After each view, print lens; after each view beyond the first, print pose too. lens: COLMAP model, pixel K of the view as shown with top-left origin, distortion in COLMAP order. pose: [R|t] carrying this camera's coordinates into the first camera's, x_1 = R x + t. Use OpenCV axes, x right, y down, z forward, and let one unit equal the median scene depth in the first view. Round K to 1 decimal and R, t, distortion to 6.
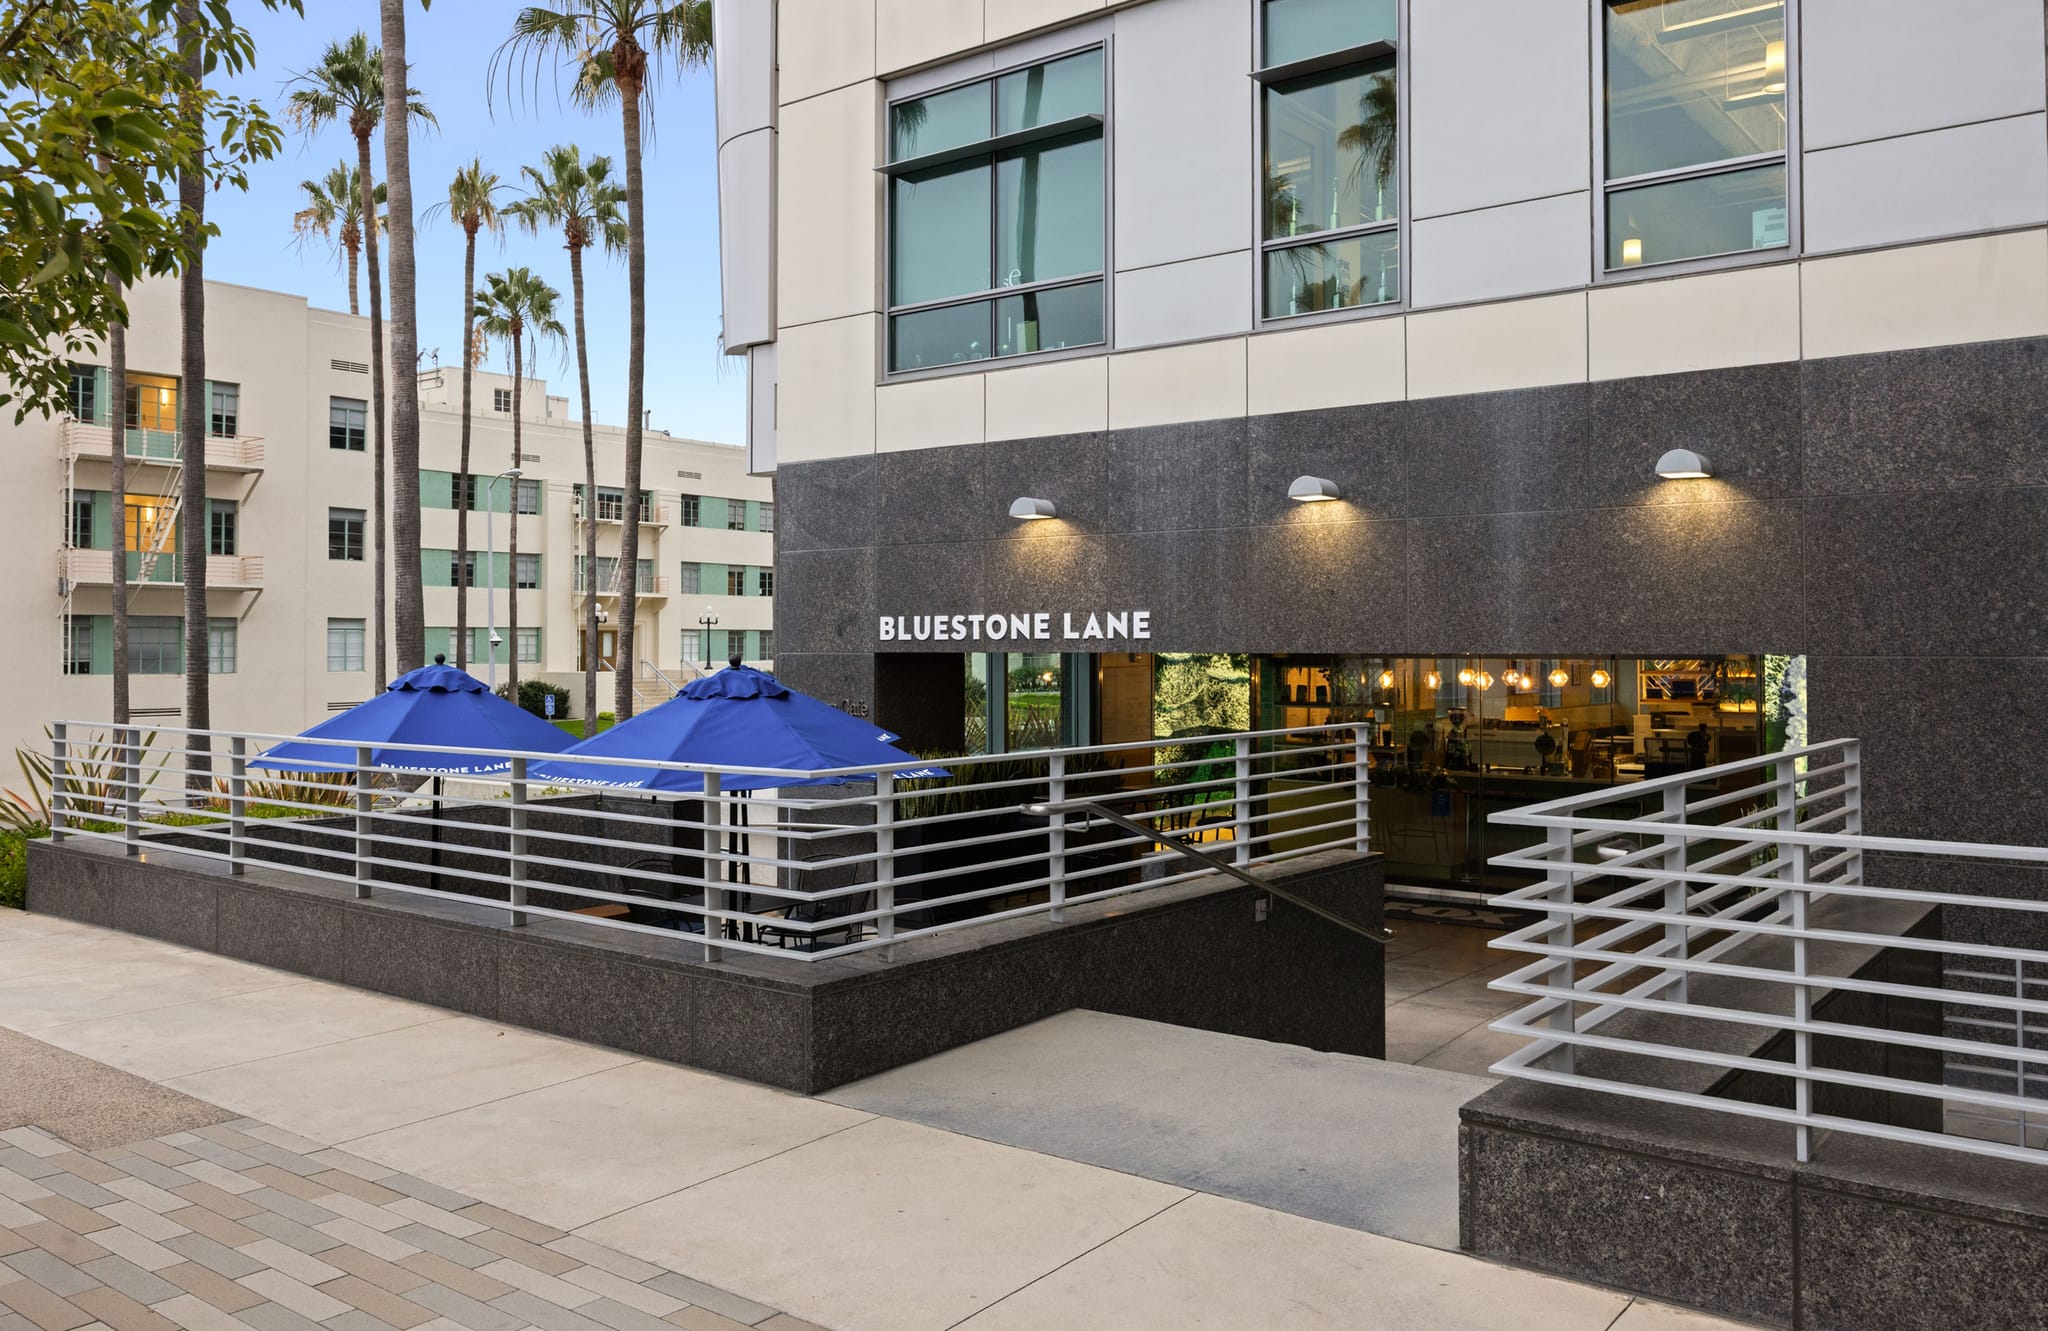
lens RADIAL K [[1595.4, 0, 1027.3], [0, 1595.4, 603.3], [0, 0, 1]] dist [-0.005836, -0.001062]
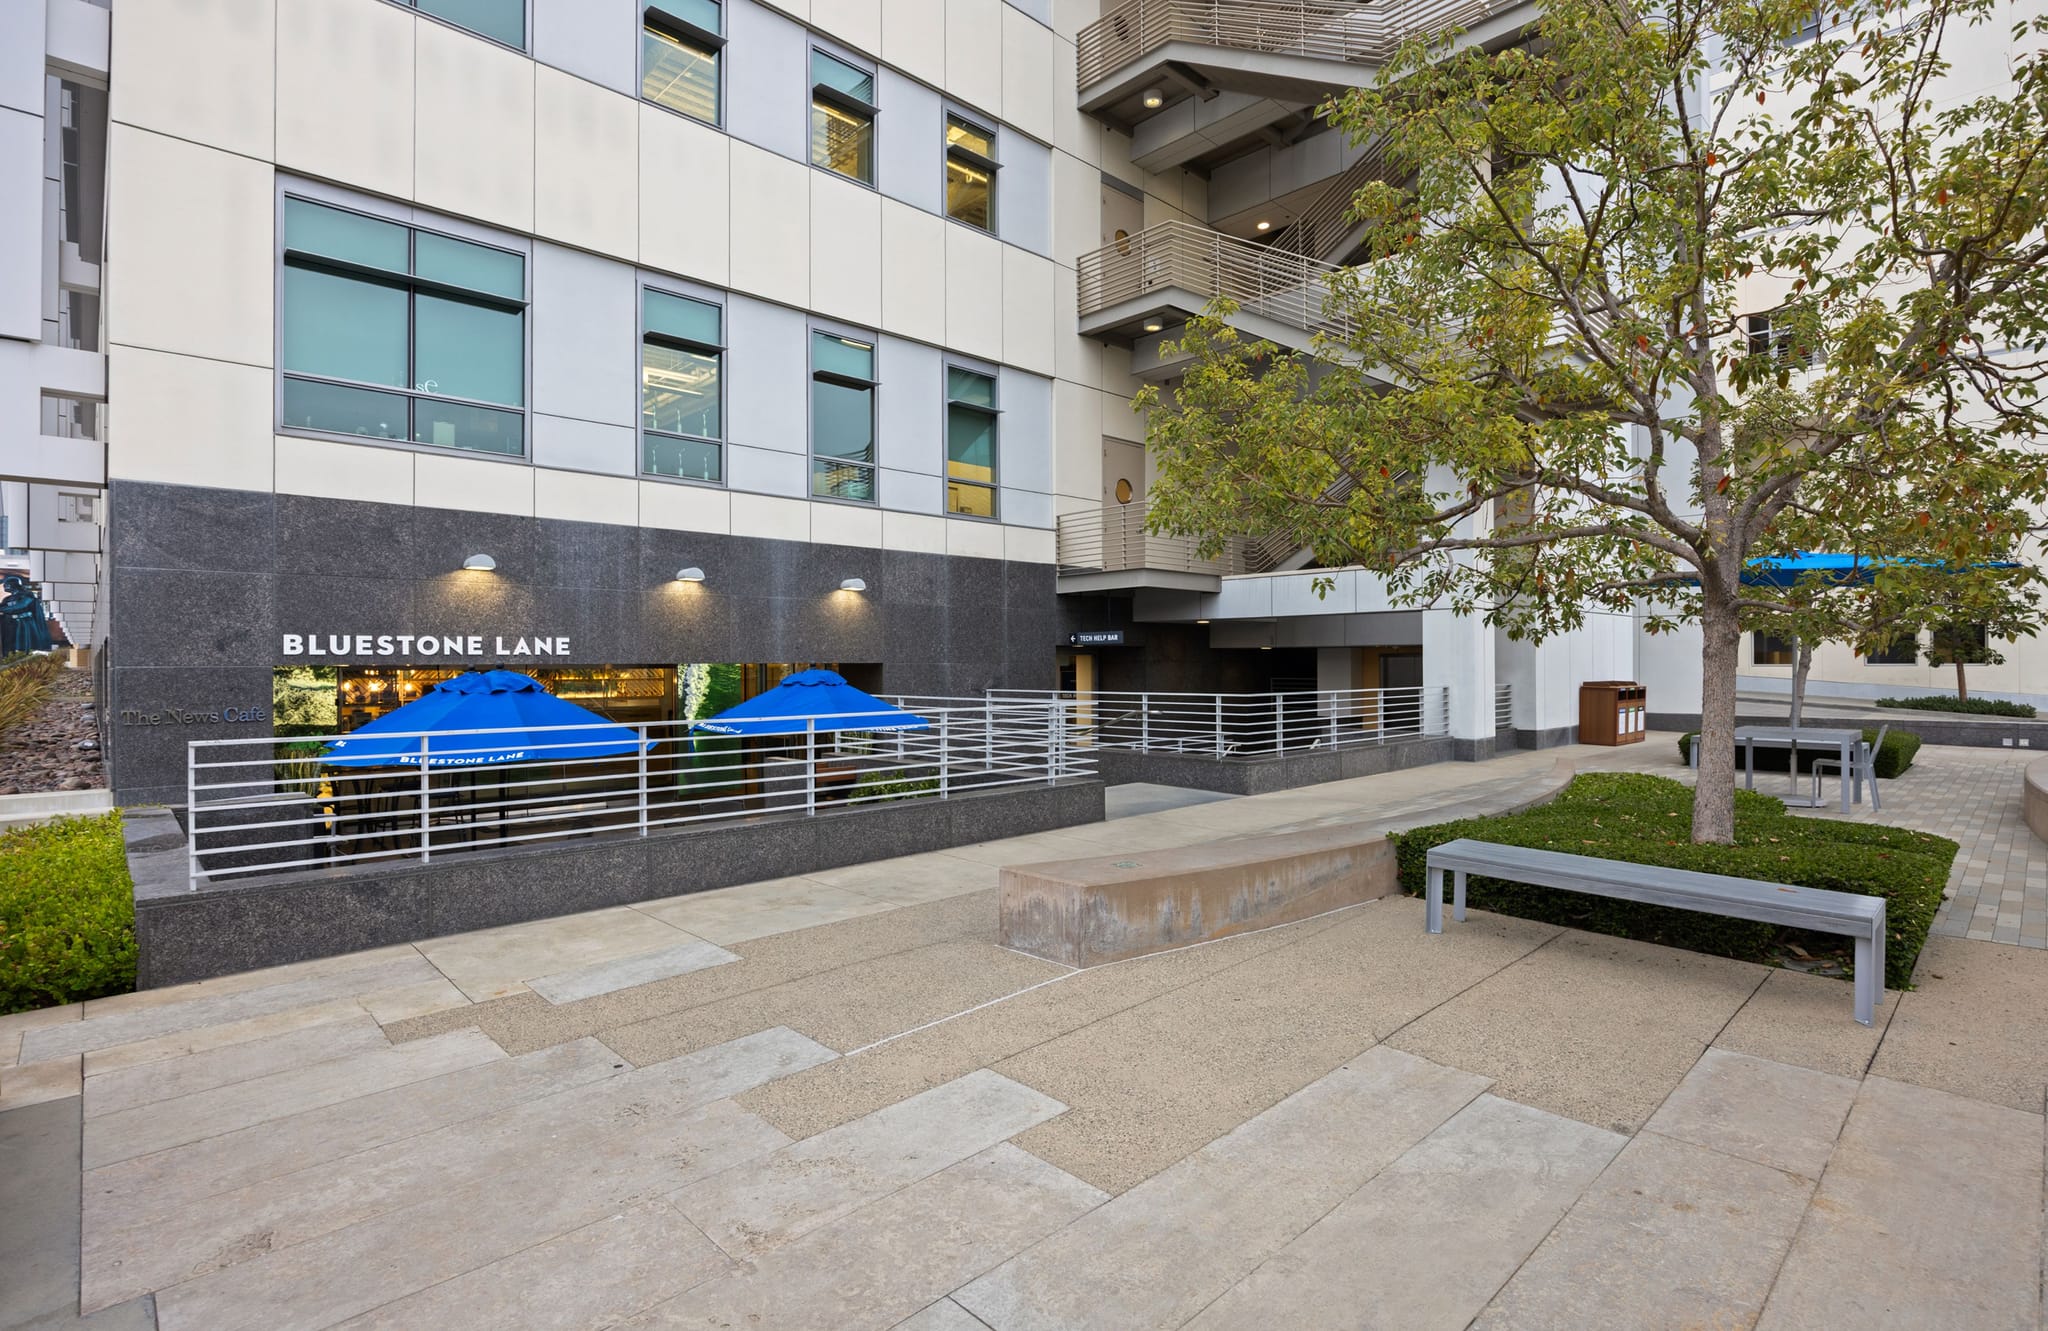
lens RADIAL K [[1000.3, 0, 1024.0], [0, 1000.3, 665.5], [0, 0, 1]] dist [0.000367, 0.000322]
pose [[0.154144, -0.001202, 0.988048, -0.780748], [-0.020725, 0.999775, 0.004450, 0.017621], [-0.987831, -0.021163, 0.154084, 0.376627]]
